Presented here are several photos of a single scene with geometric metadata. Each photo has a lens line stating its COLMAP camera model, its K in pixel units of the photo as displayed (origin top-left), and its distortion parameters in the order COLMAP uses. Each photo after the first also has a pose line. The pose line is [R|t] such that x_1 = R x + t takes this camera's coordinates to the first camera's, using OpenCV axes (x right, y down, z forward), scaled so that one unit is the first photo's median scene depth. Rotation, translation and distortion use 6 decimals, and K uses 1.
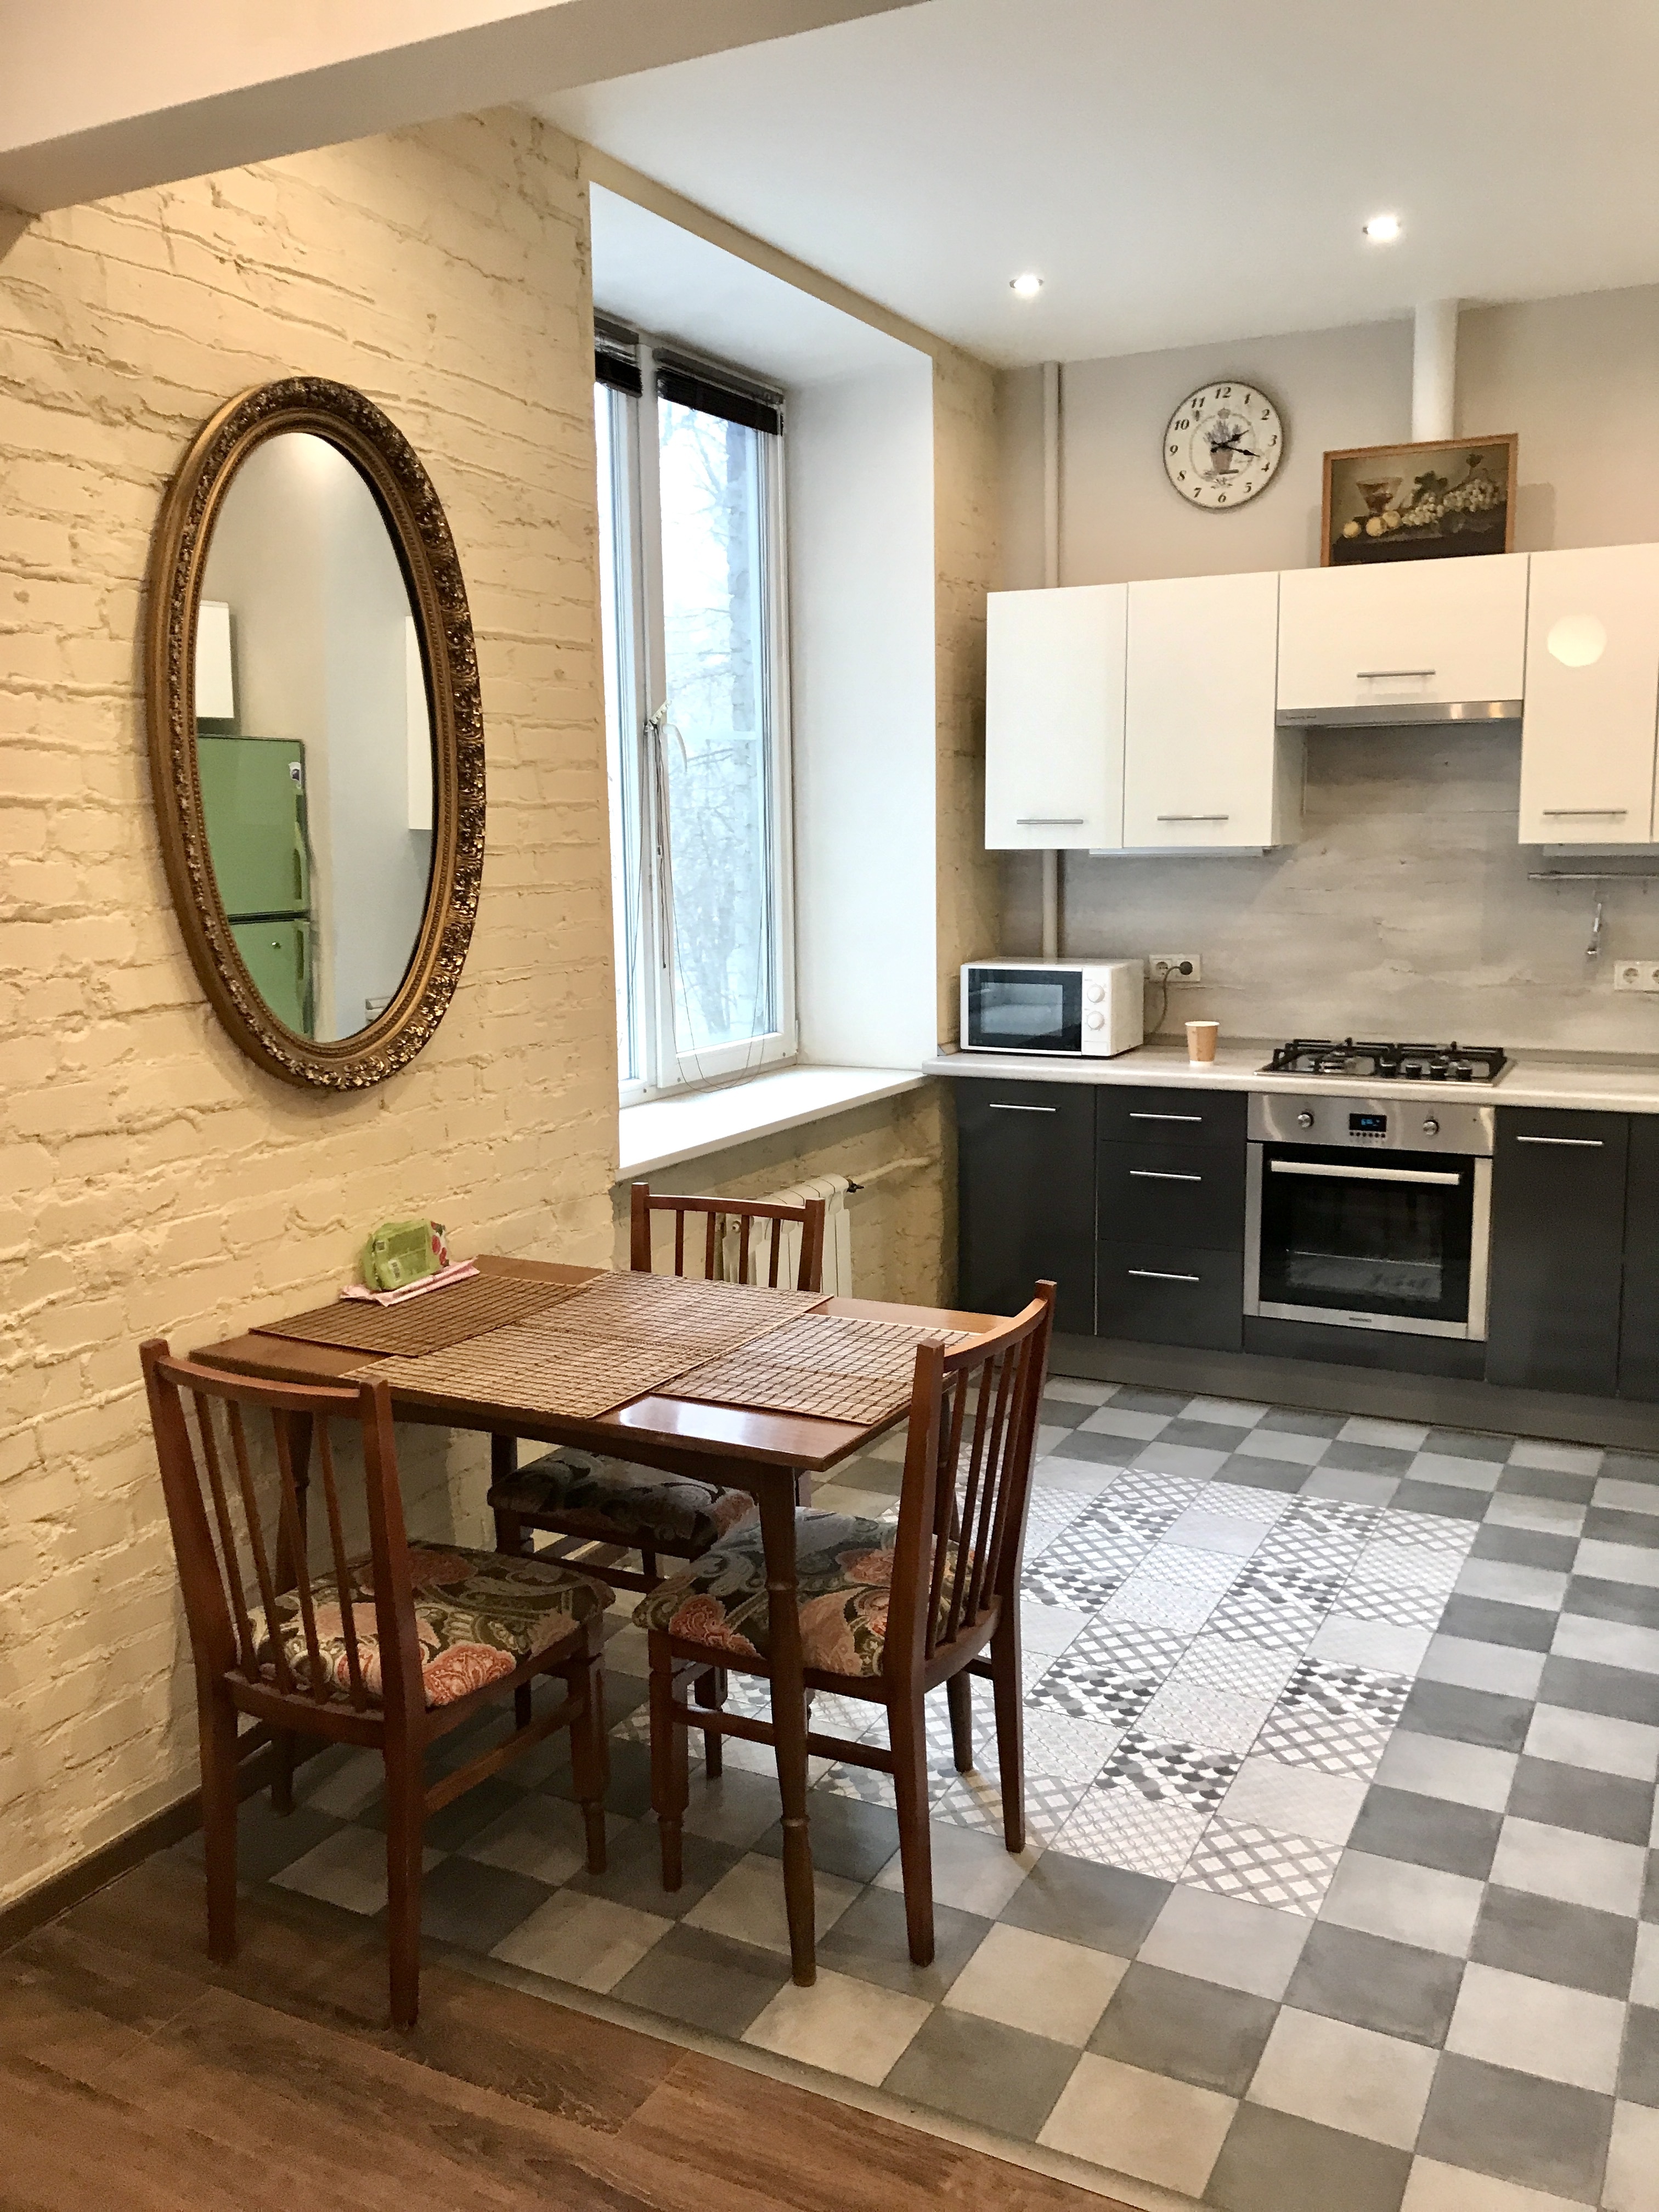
lens RADIAL K [[1814.1, 0, 829.5], [0, 1814.1, 1106.0], [0, 0, 1]] dist [0.001317, 0.003544]
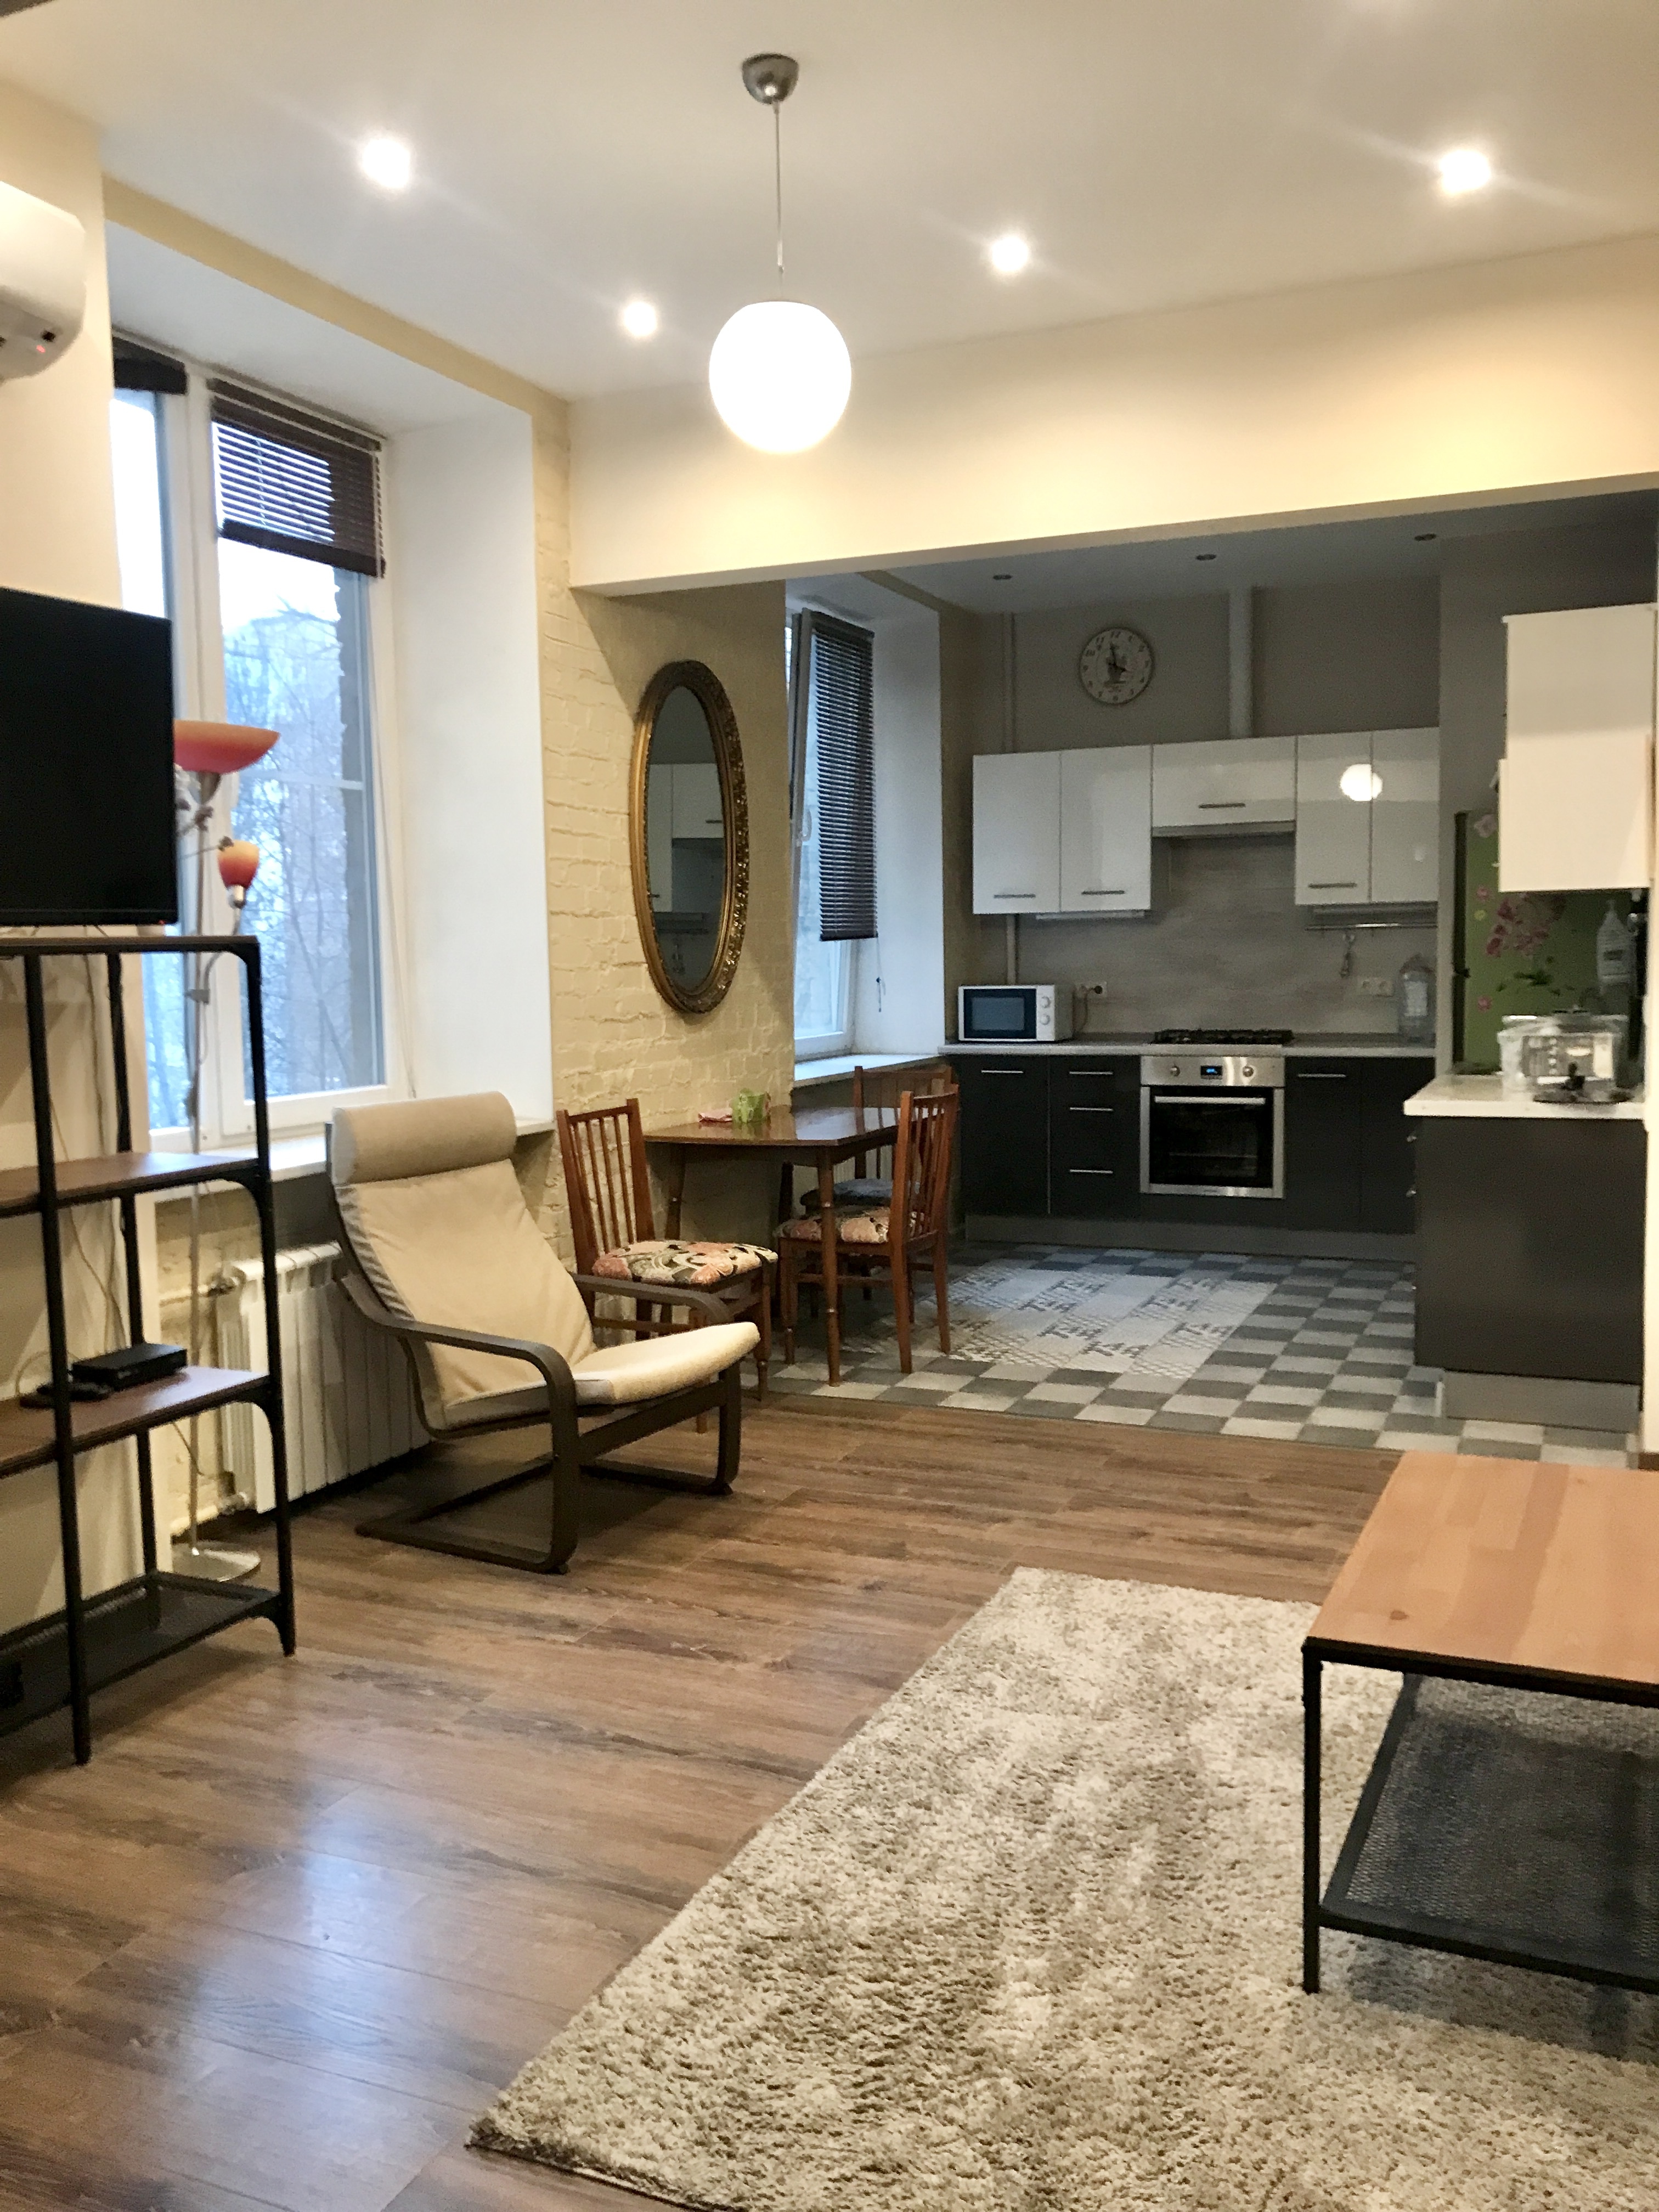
lens RADIAL K [[1821.3, 0, 831.9], [0, 1821.3, 1142.4], [0, 0, 1]] dist [0.047824, -0.177154]
pose [[0.997309, -0.009588, 0.072678, -0.170558], [0.013315, 0.998611, -0.050971, 0.151595], [-0.072088, 0.051801, 0.996052, -0.629871]]
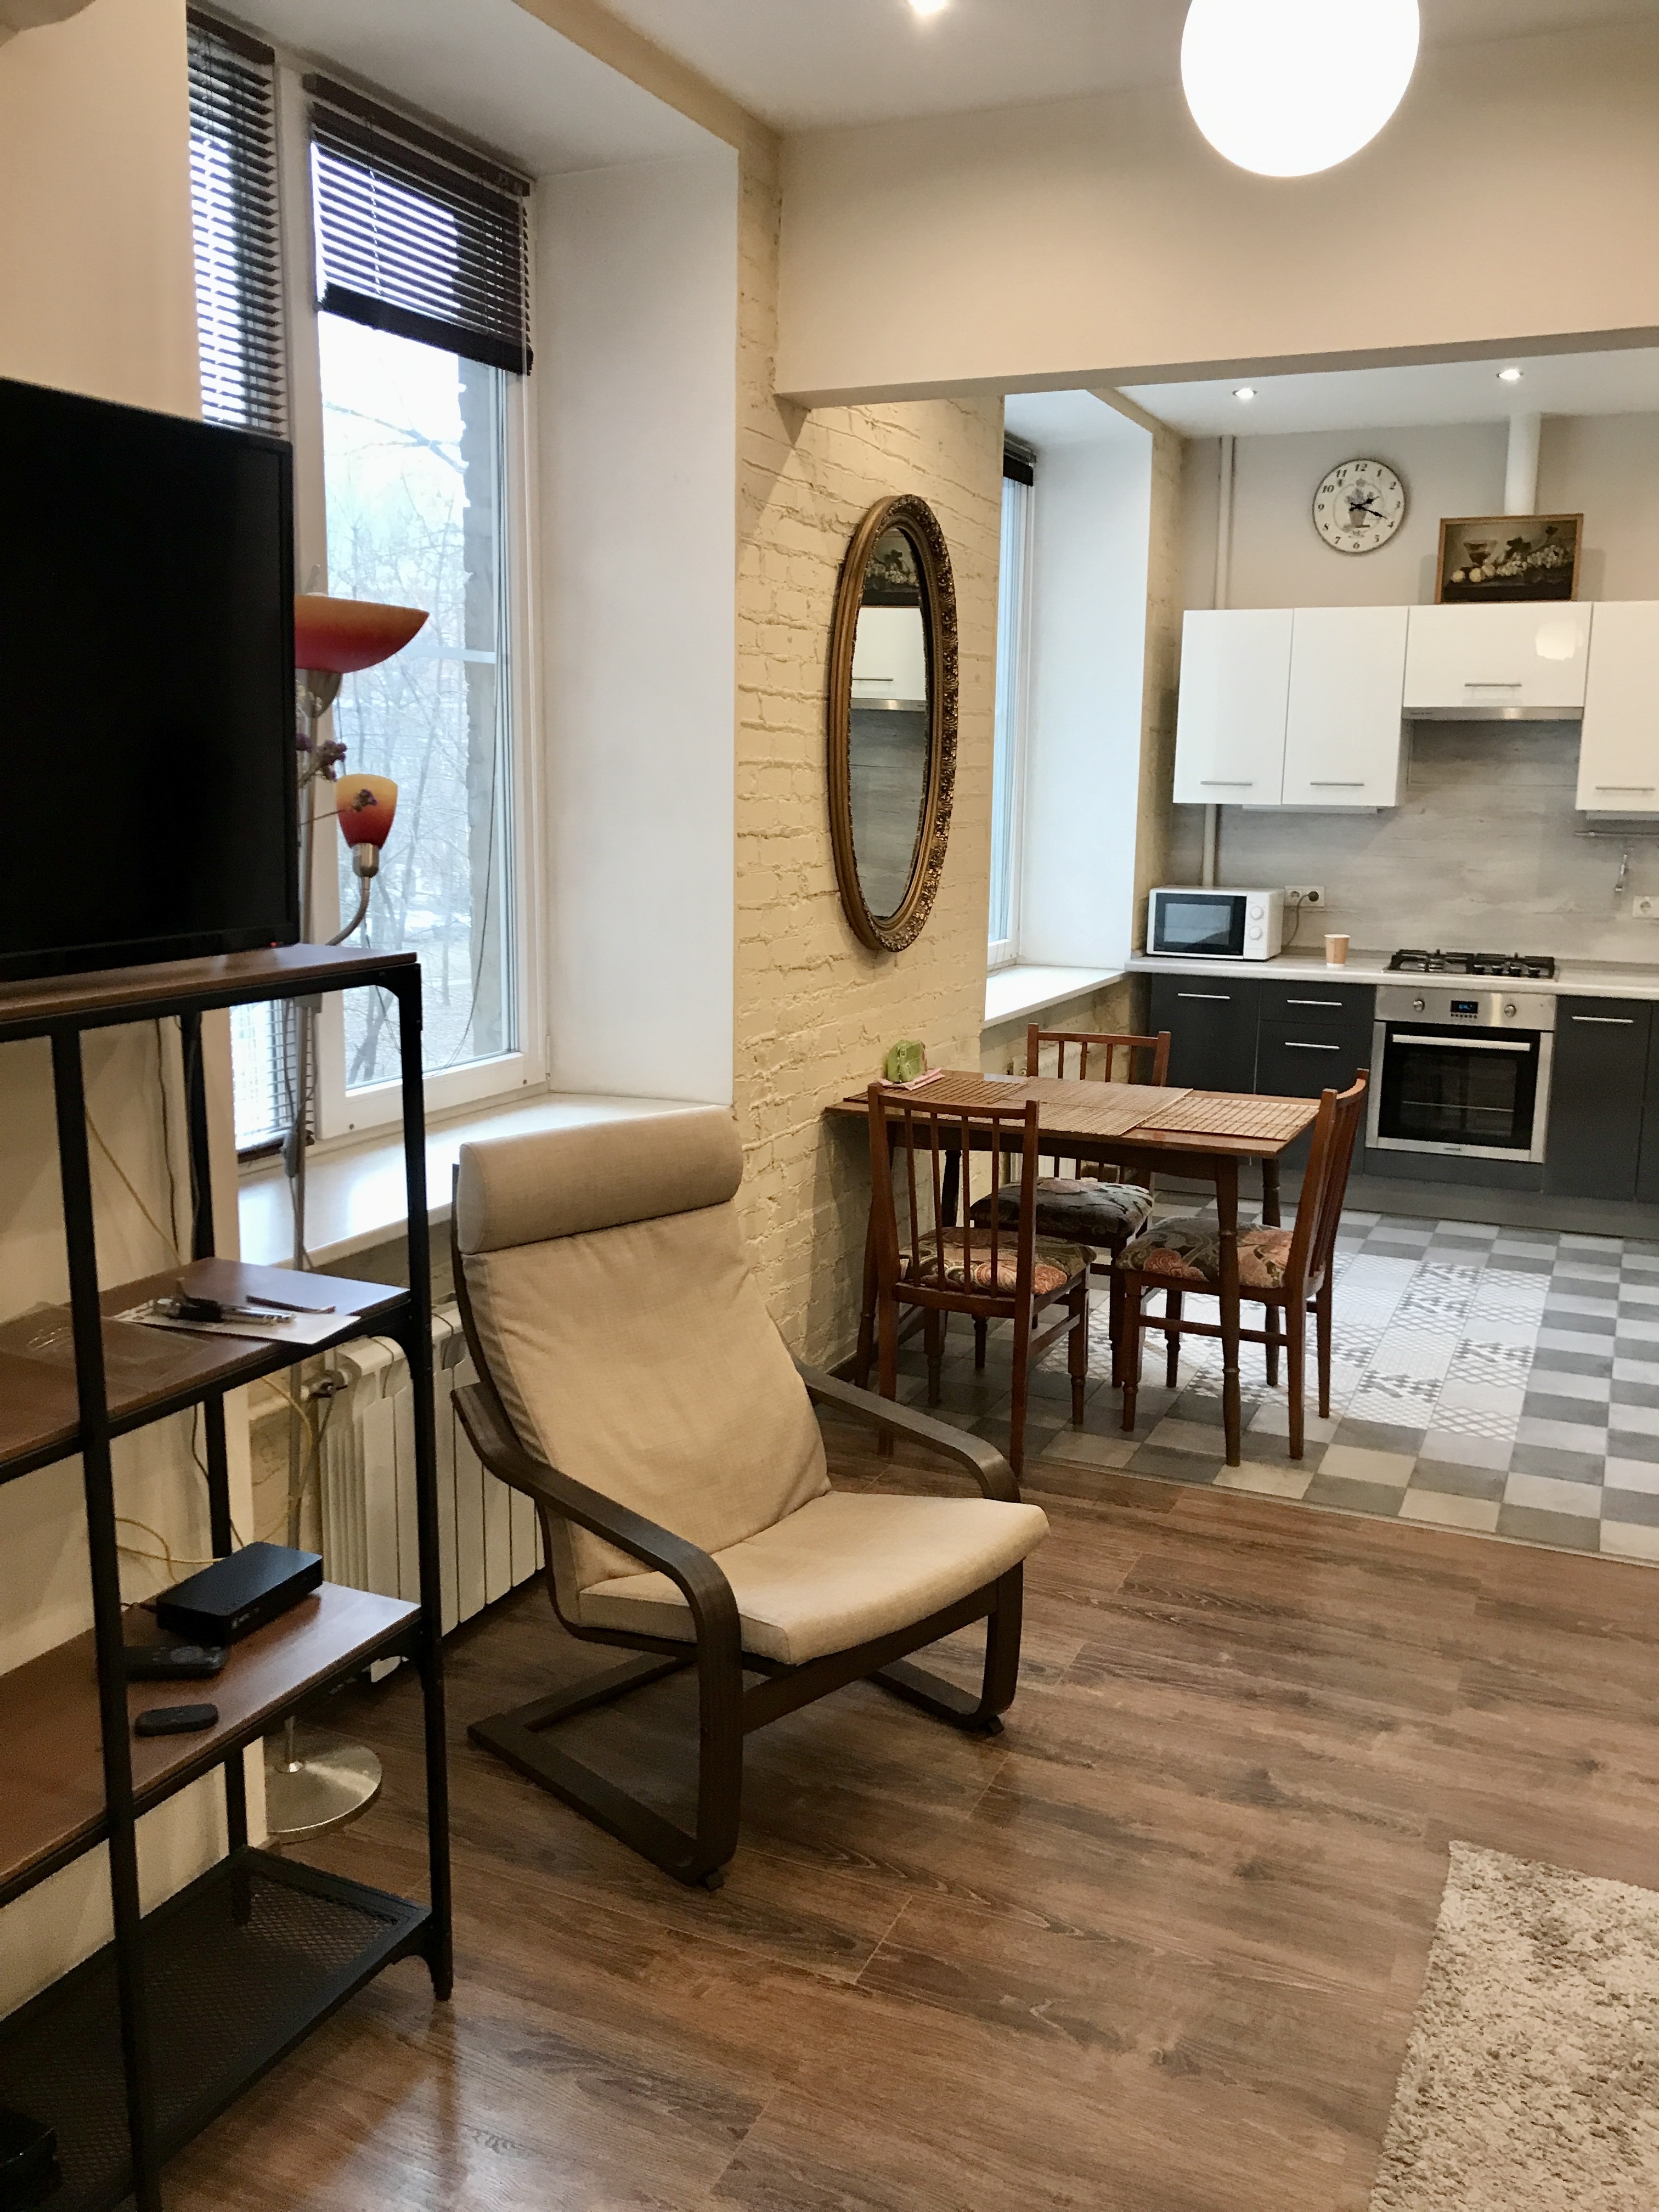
lens RADIAL K [[1817.2, 0, 832.6], [0, 1817.2, 1115.9], [0, 0, 1]] dist [0.038850, -0.095338]
pose [[0.997916, 0.015599, 0.062607, -0.267525], [-0.017675, 0.999307, 0.032745, 0.053782], [-0.062053, -0.033784, 0.997501, -0.363940]]
